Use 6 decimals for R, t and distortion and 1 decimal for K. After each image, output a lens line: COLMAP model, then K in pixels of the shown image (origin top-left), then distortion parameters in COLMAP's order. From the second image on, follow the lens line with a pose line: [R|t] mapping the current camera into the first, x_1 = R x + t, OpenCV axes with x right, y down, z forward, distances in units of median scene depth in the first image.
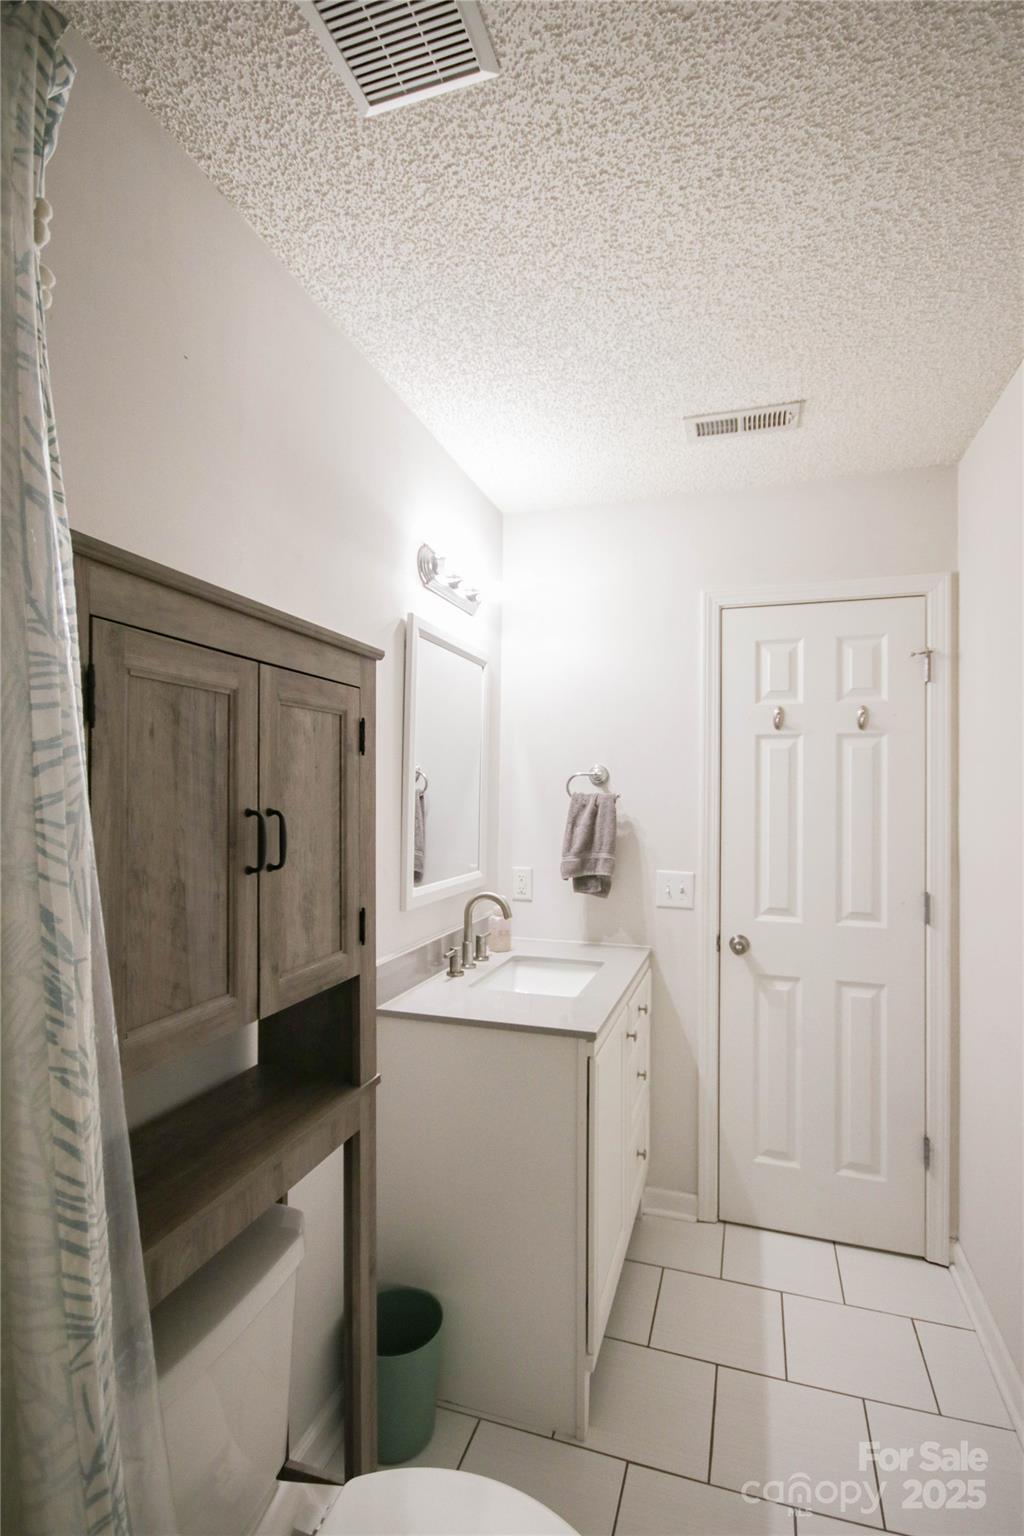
lens RADIAL K [[773.6, 0, 498.7], [0, 773.6, 779.1], [0, 0, 1]] dist [0.010870, 0.000016]
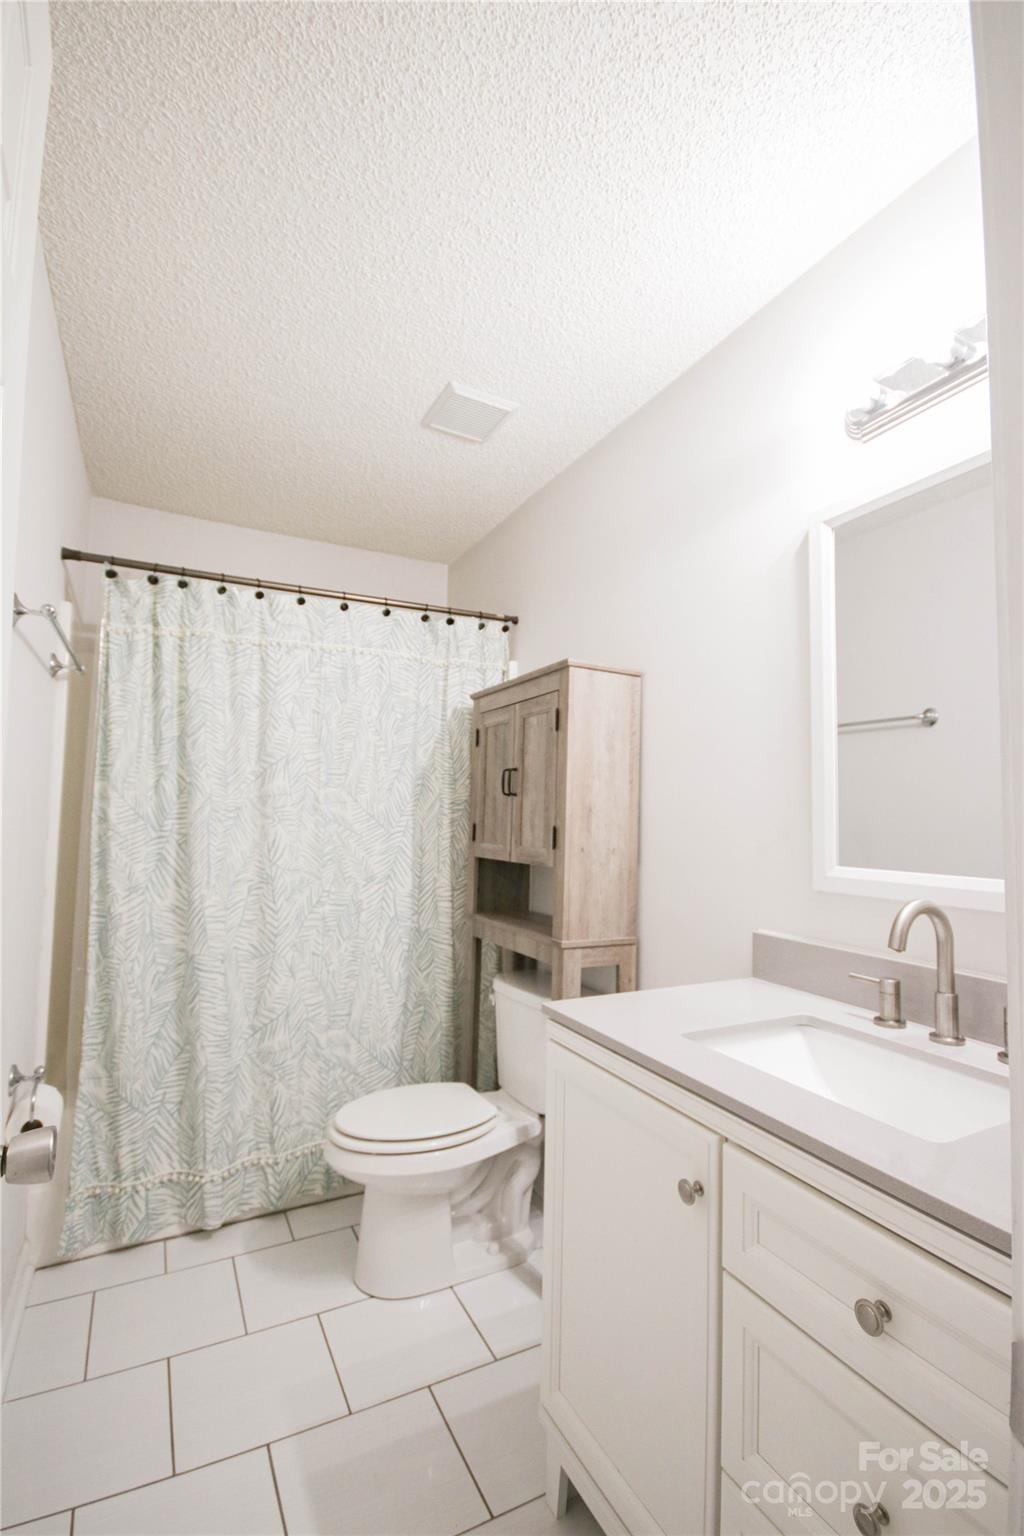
lens RADIAL K [[708.4, 0, 516.2], [0, 708.4, 773.6], [0, 0, 1]] dist [0.003488, -0.006967]
pose [[-0.687386, -0.082696, -0.721569, 1.866553], [-0.028580, 0.995807, -0.086899, 0.372547], [0.725730, -0.039111, -0.686867, 3.863089]]
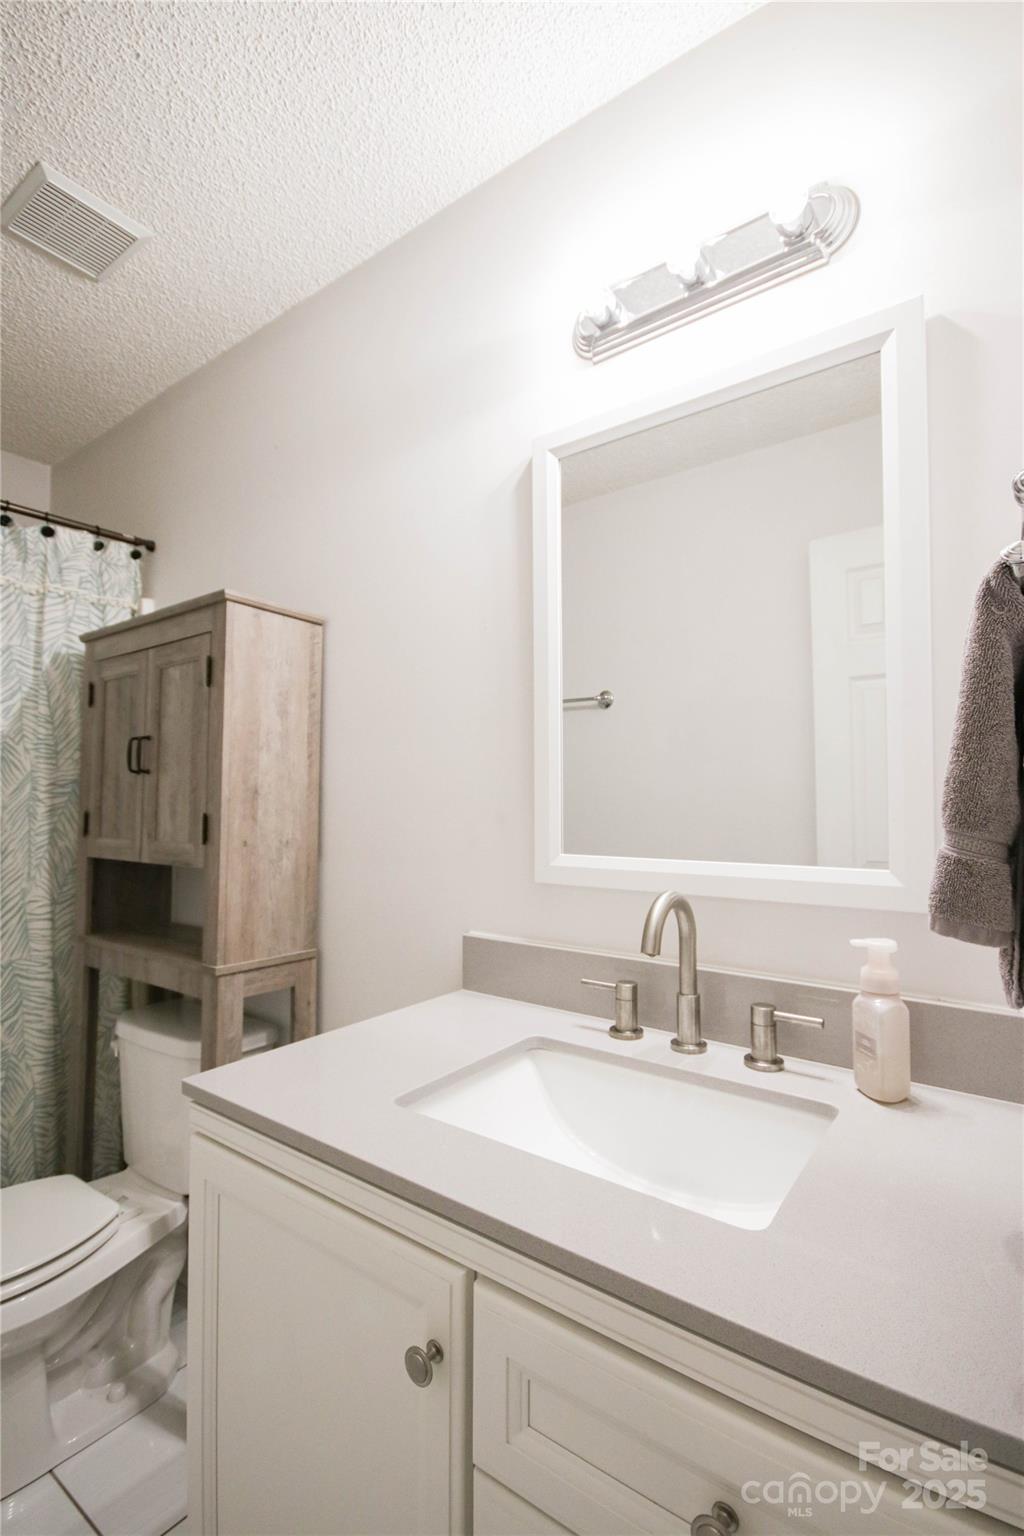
lens RADIAL K [[708.4, 0, 520.6], [0, 708.4, 784.5], [0, 0, 1]] dist [0.003488, -0.006967]
pose [[-0.287859, -0.052757, -0.956218, 1.456493], [-0.000544, 0.998490, -0.054926, 0.361002], [0.957673, -0.015291, -0.287453, 3.531466]]
